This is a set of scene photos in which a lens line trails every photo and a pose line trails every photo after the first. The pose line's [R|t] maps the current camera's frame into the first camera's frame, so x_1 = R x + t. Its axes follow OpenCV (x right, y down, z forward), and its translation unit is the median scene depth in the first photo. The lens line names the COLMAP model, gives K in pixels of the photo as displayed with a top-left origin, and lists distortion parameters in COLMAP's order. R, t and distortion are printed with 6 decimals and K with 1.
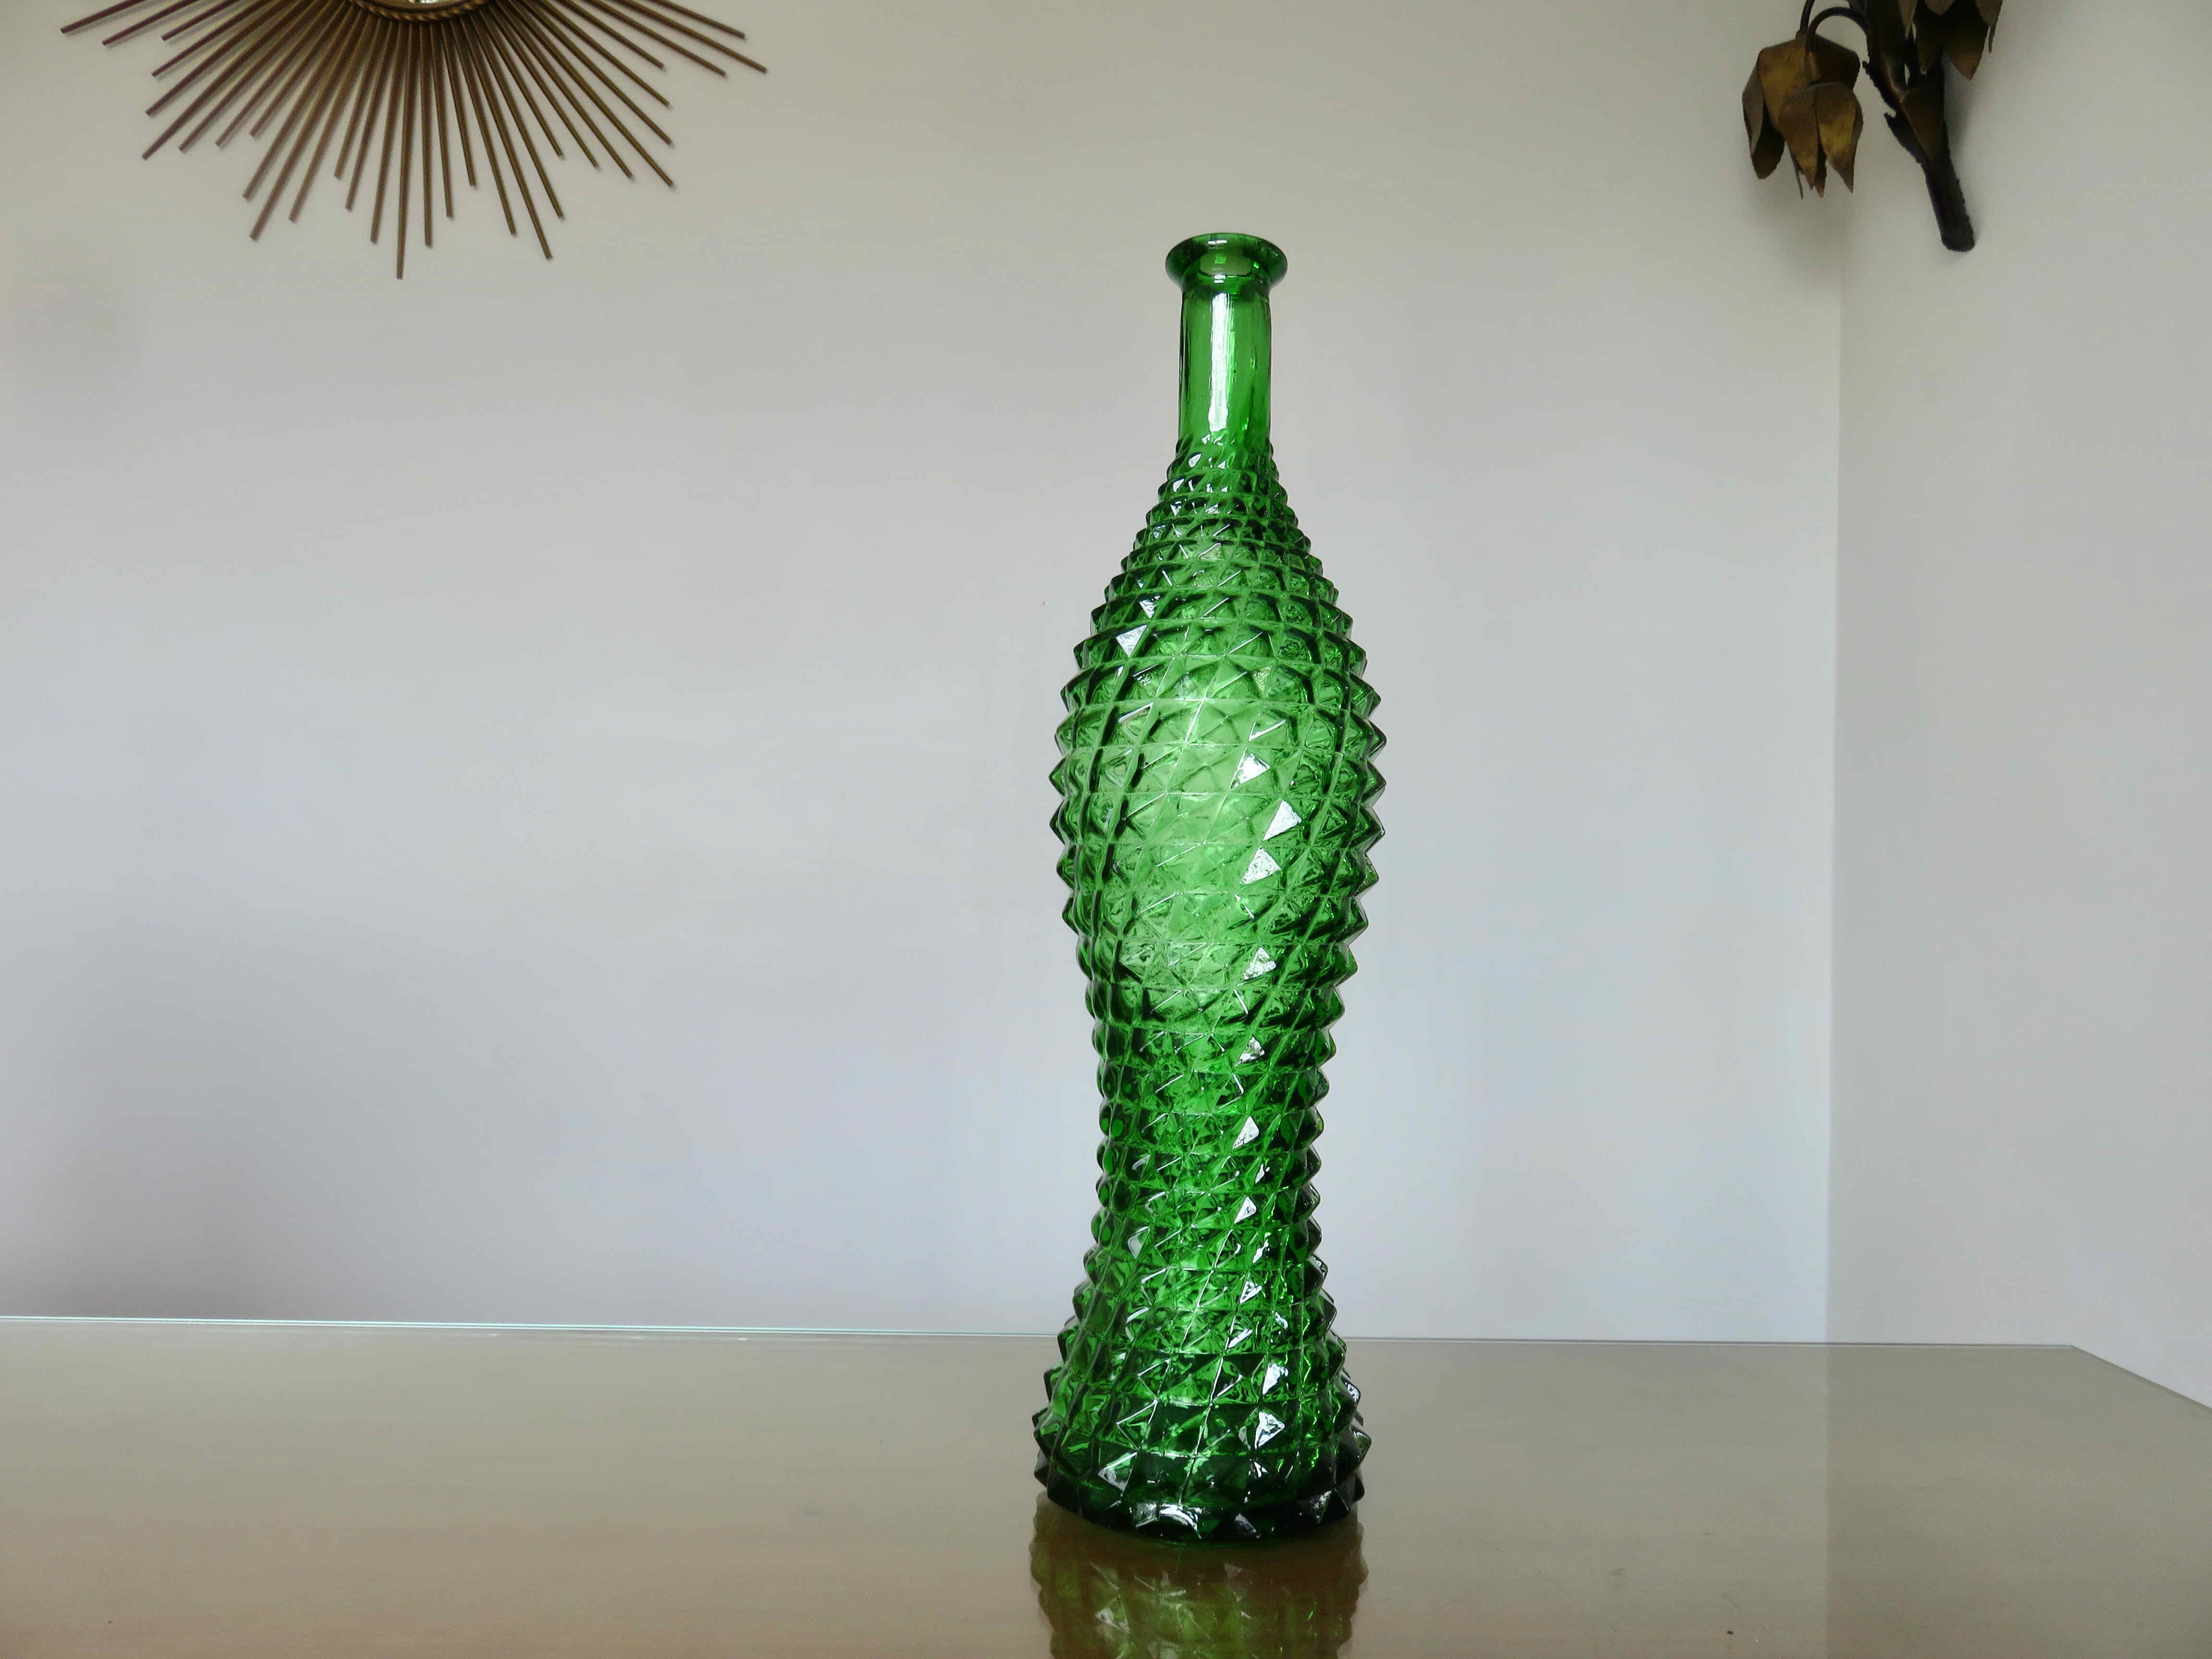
lens RADIAL K [[1603.8, 0, 1122.3], [0, 1603.8, 844.5], [0, 0, 1]] dist [-0.002327, -0.000331]
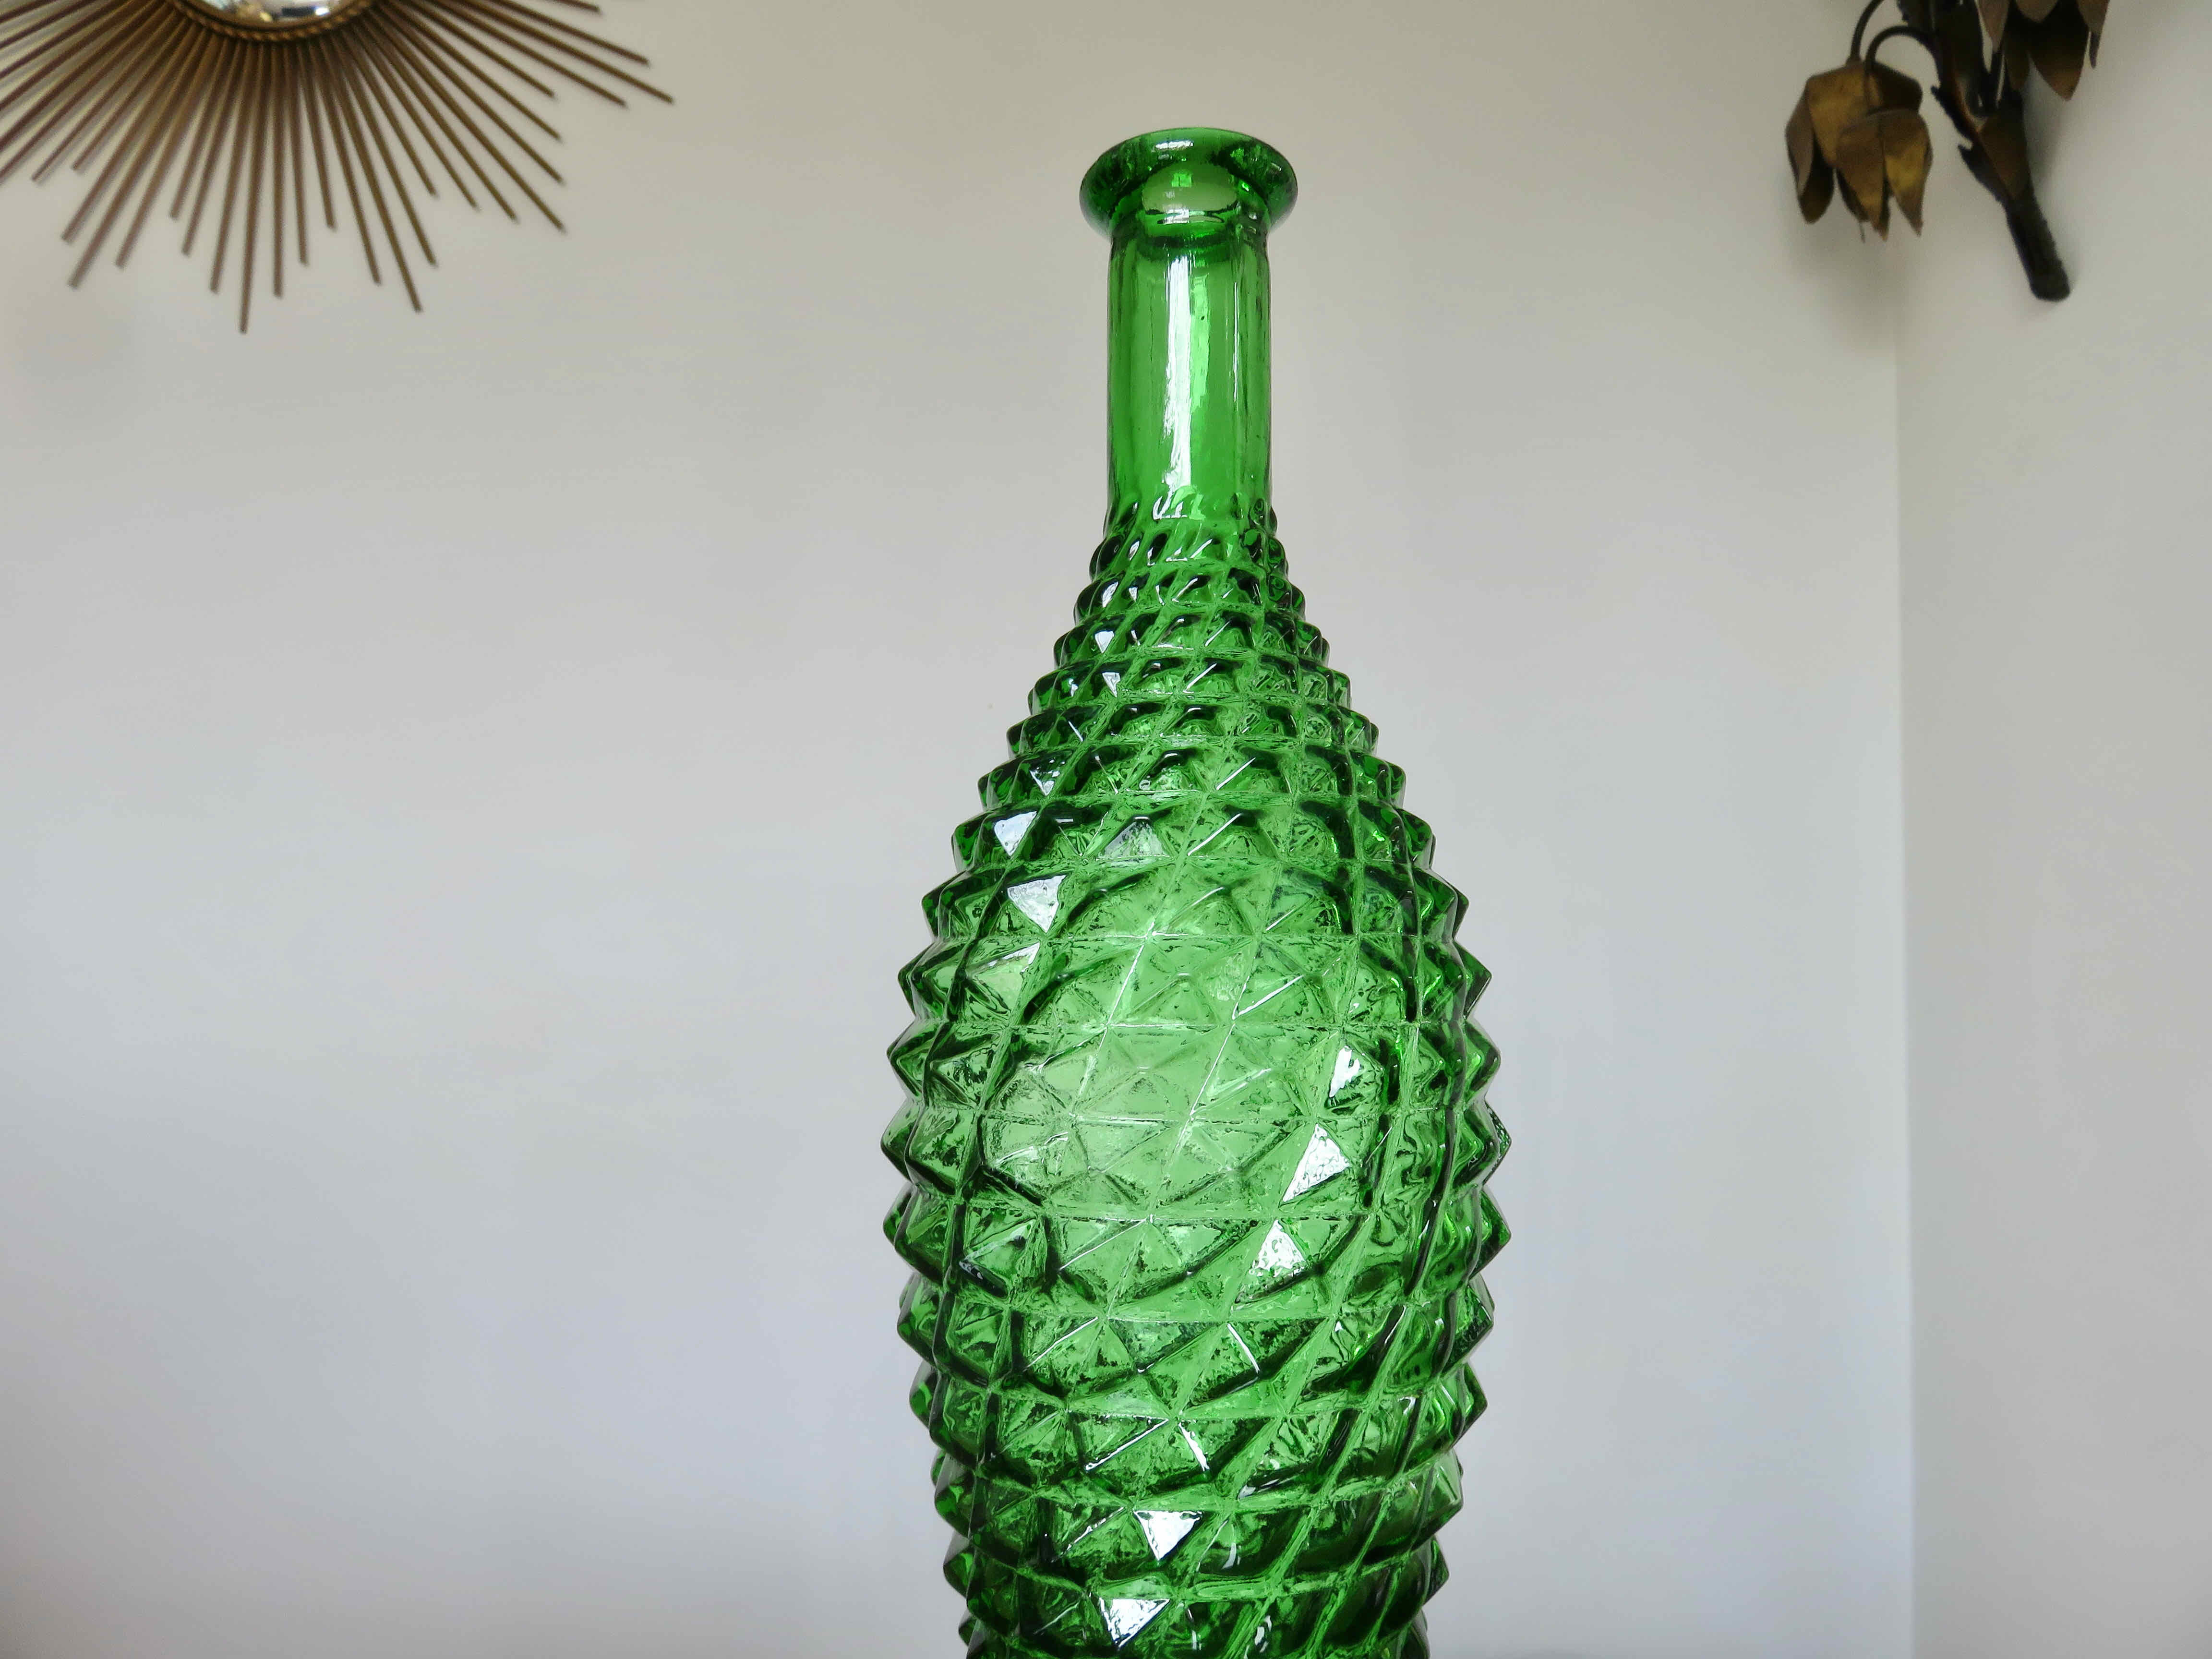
lens RADIAL K [[1603.8, 0, 1092.5], [0, 1603.8, 819.6], [0, 0, 1]] dist [-0.002327, -0.000331]
pose [[0.999992, 0.001294, -0.003721, 0.033881], [-0.001522, 0.998065, -0.062168, -0.111814], [0.003633, 0.062173, 0.998059, 0.463081]]
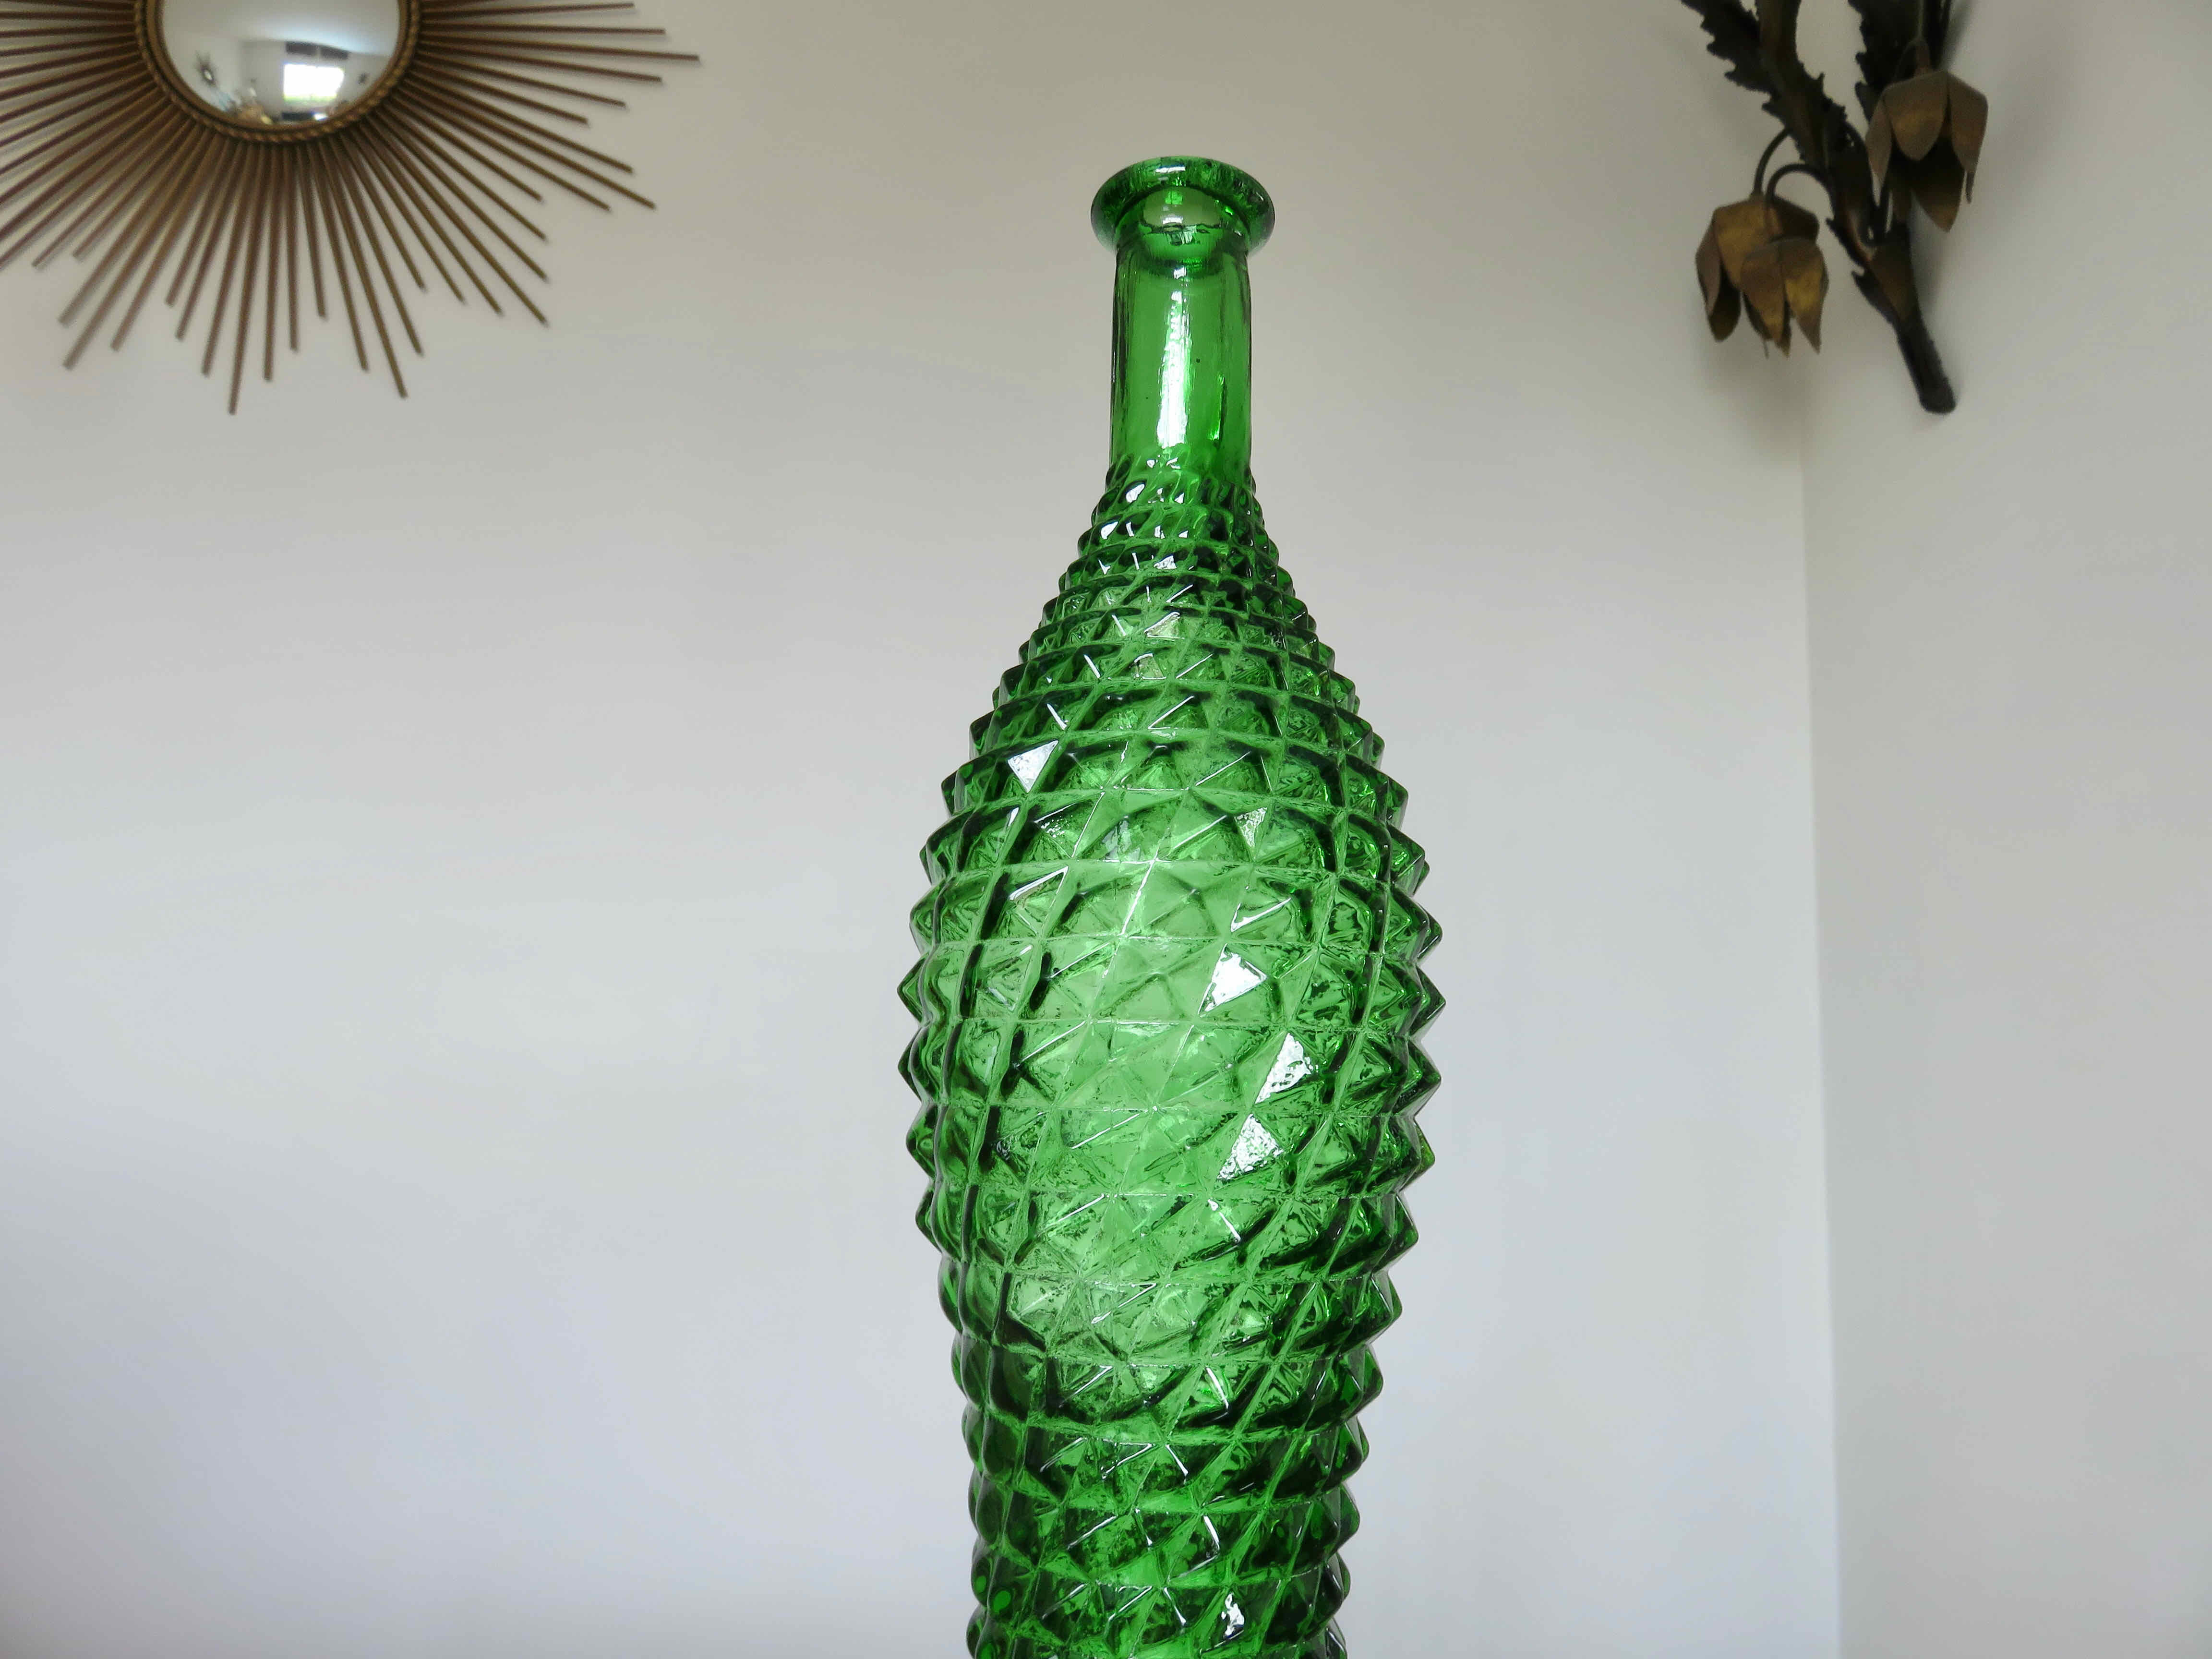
lens RADIAL K [[1603.8, 0, 1090.0], [0, 1603.8, 826.2], [0, 0, 1]] dist [-0.002327, -0.000331]
pose [[0.999447, 0.009006, 0.032019, 0.007672], [-0.004691, 0.991192, -0.132346, -0.022858], [-0.032929, 0.132123, 0.990686, 0.377297]]
